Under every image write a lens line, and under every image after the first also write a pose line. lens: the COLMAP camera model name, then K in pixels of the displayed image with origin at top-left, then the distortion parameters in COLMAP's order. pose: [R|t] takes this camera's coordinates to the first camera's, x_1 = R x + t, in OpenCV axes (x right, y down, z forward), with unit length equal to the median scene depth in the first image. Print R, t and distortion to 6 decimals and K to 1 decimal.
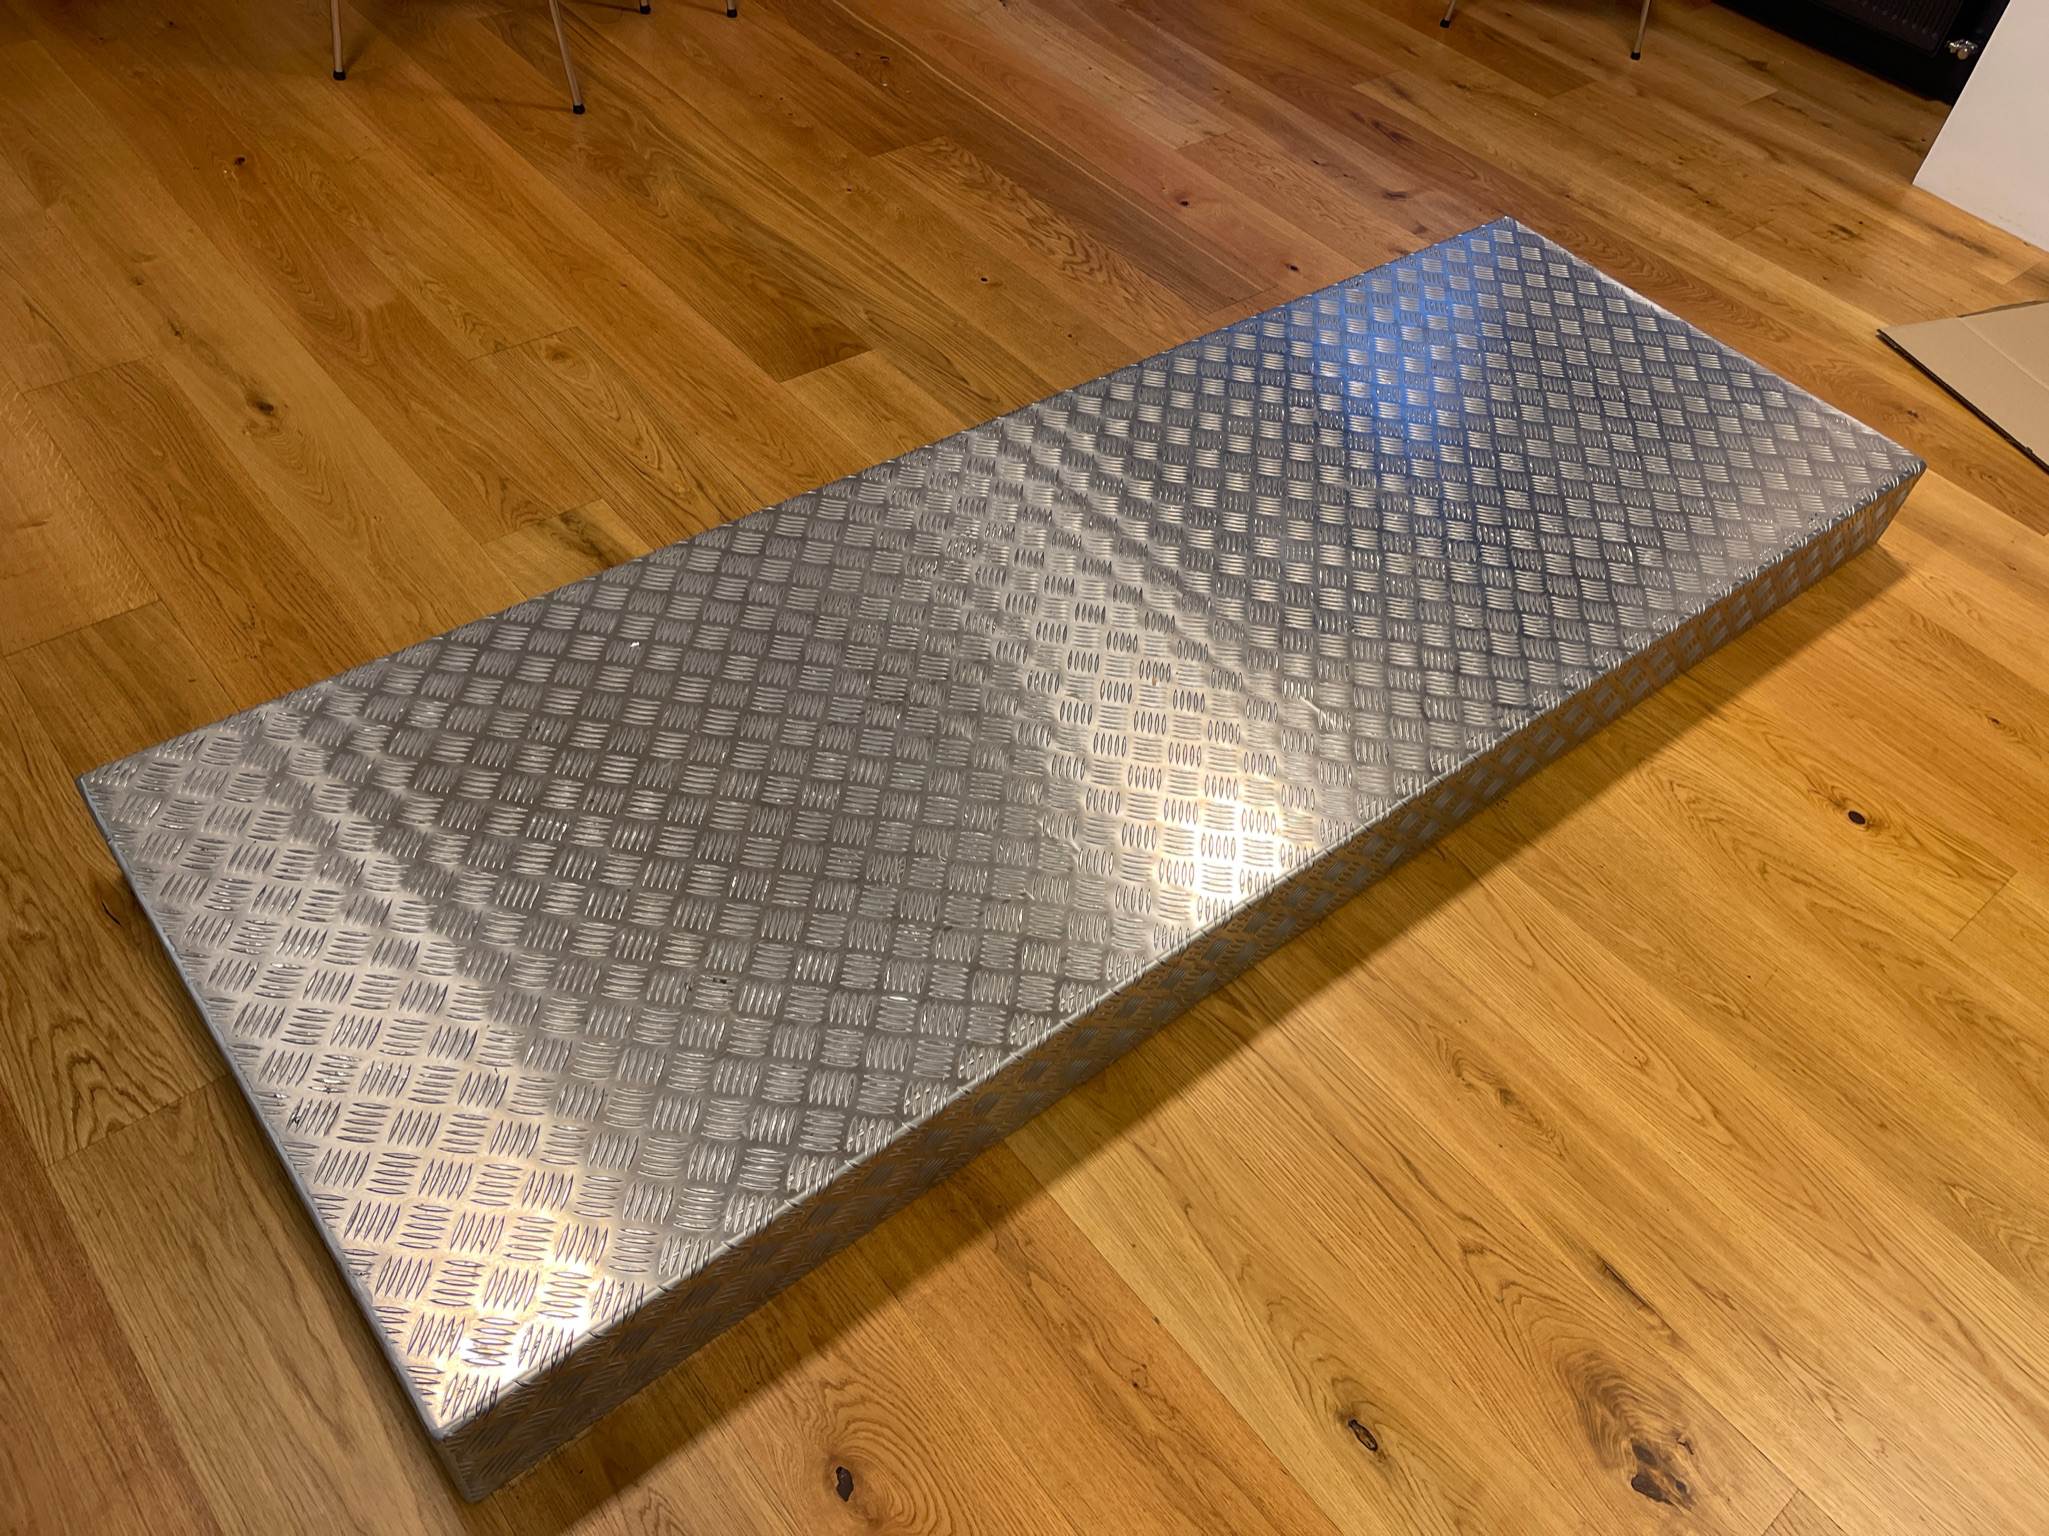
lens RADIAL K [[1423.2, 0, 1024.5], [0, 1423.2, 768.0], [0, 0, 1]] dist [0.013077, 0.000941]
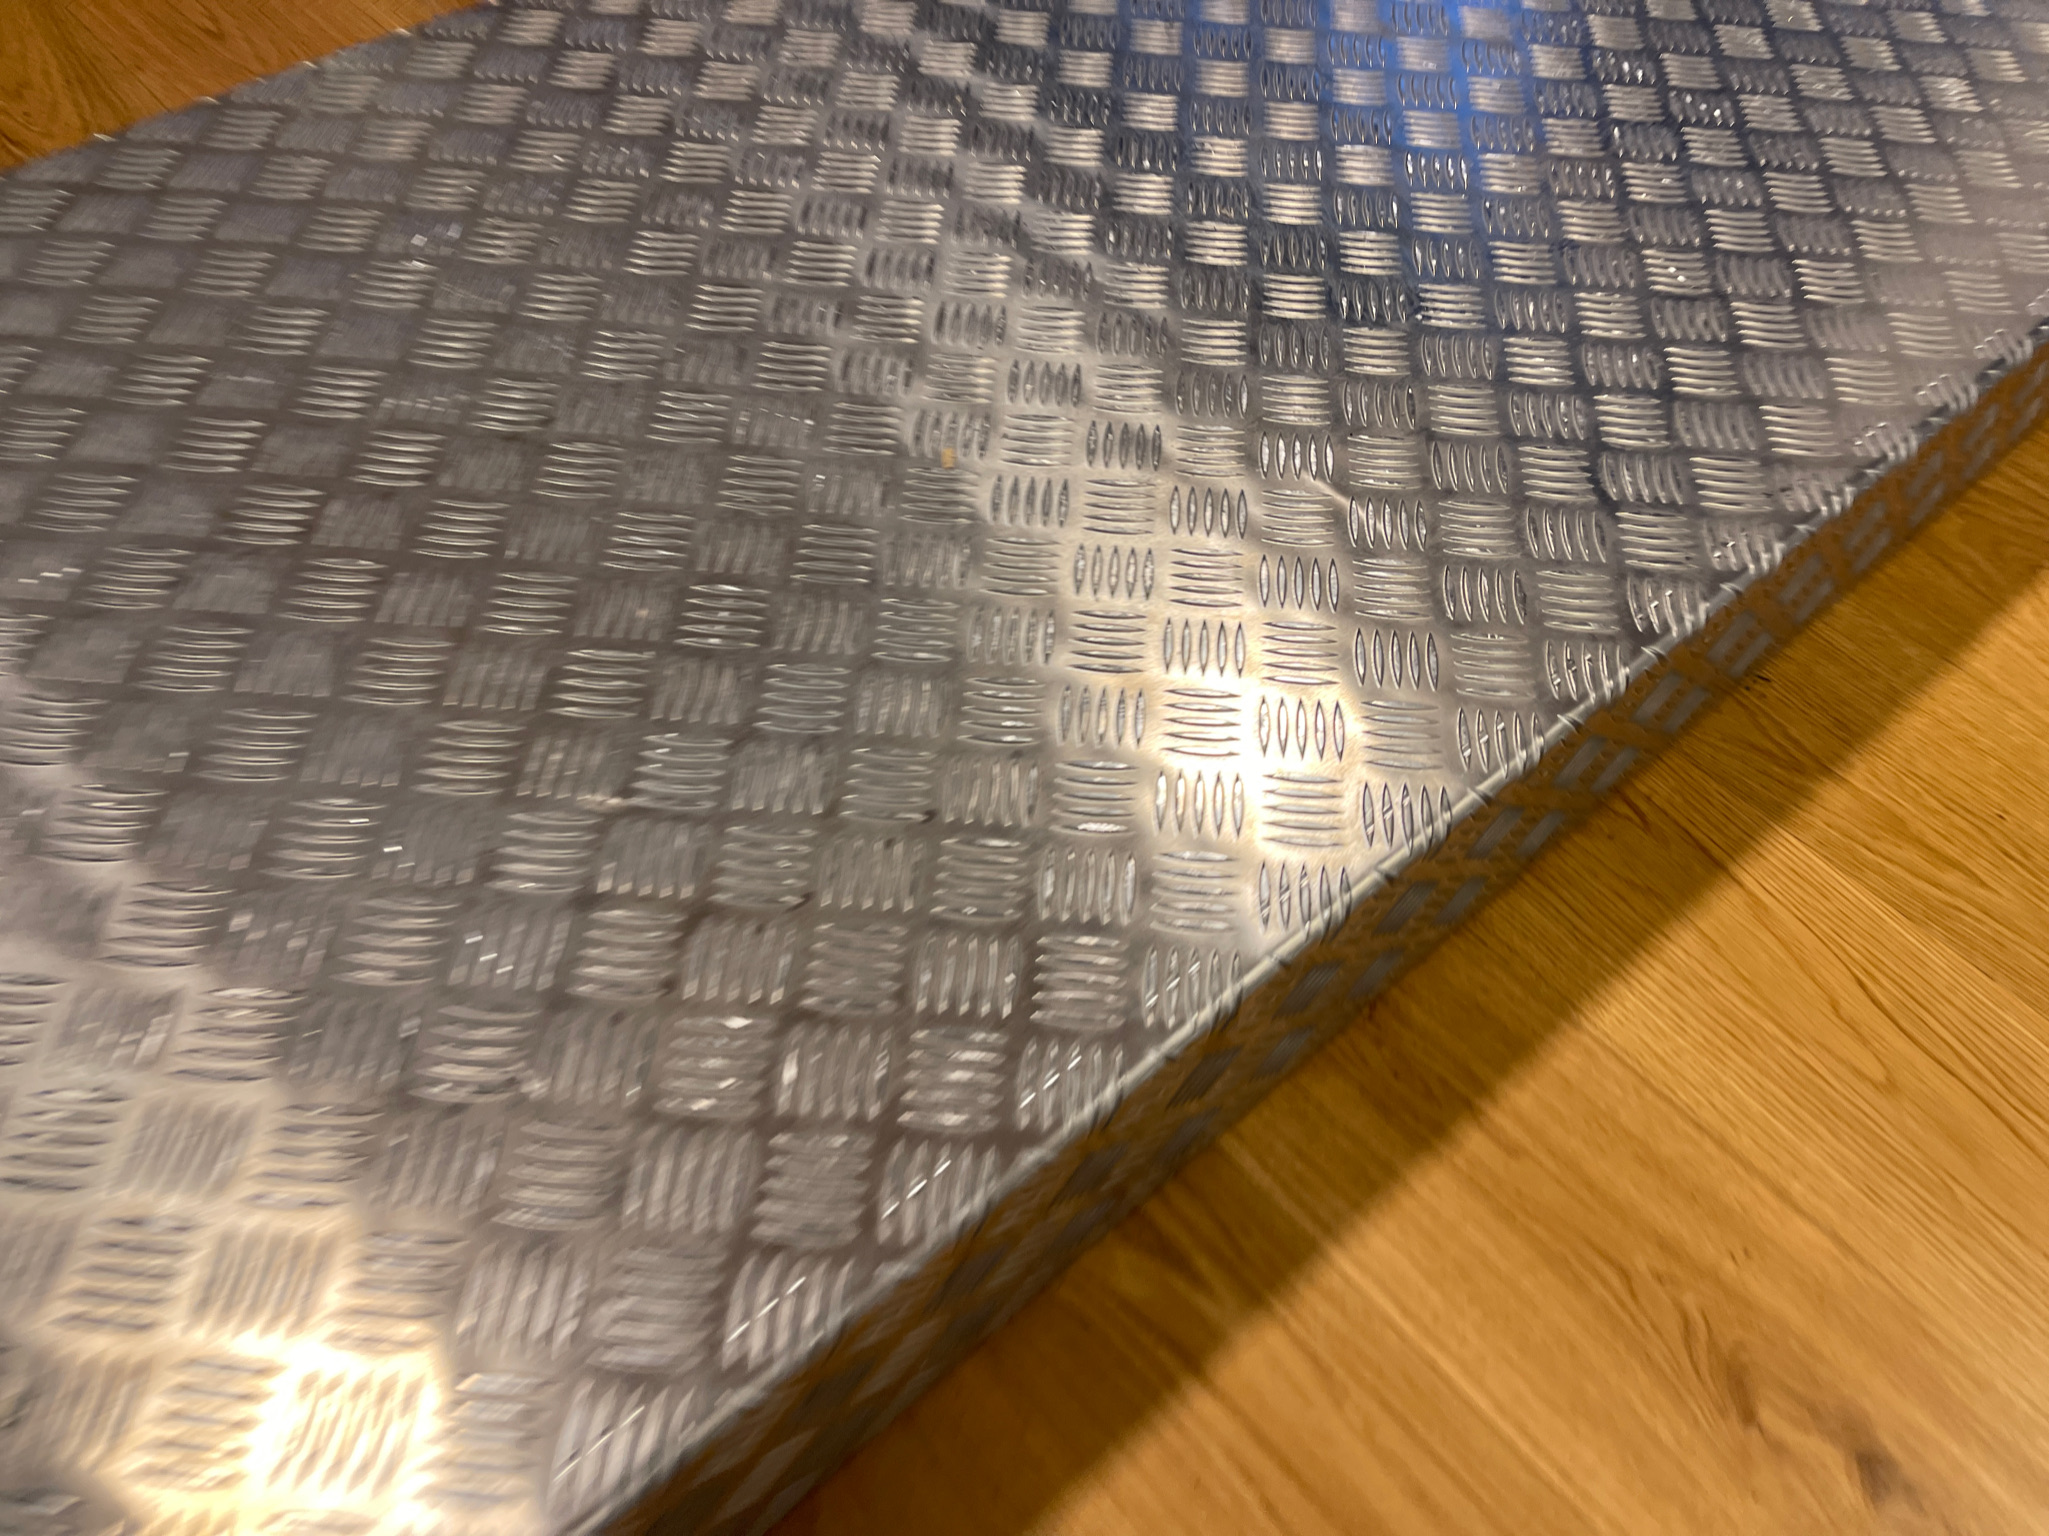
lens RADIAL K [[1423.2, 0, 1024.5], [0, 1423.2, 768.0], [0, 0, 1]] dist [0.013077, 0.000941]
pose [[0.997679, -0.062398, -0.027273, 0.116282], [0.064975, 0.992136, 0.106982, -0.013699], [0.020383, -0.108506, 0.993887, 0.562972]]
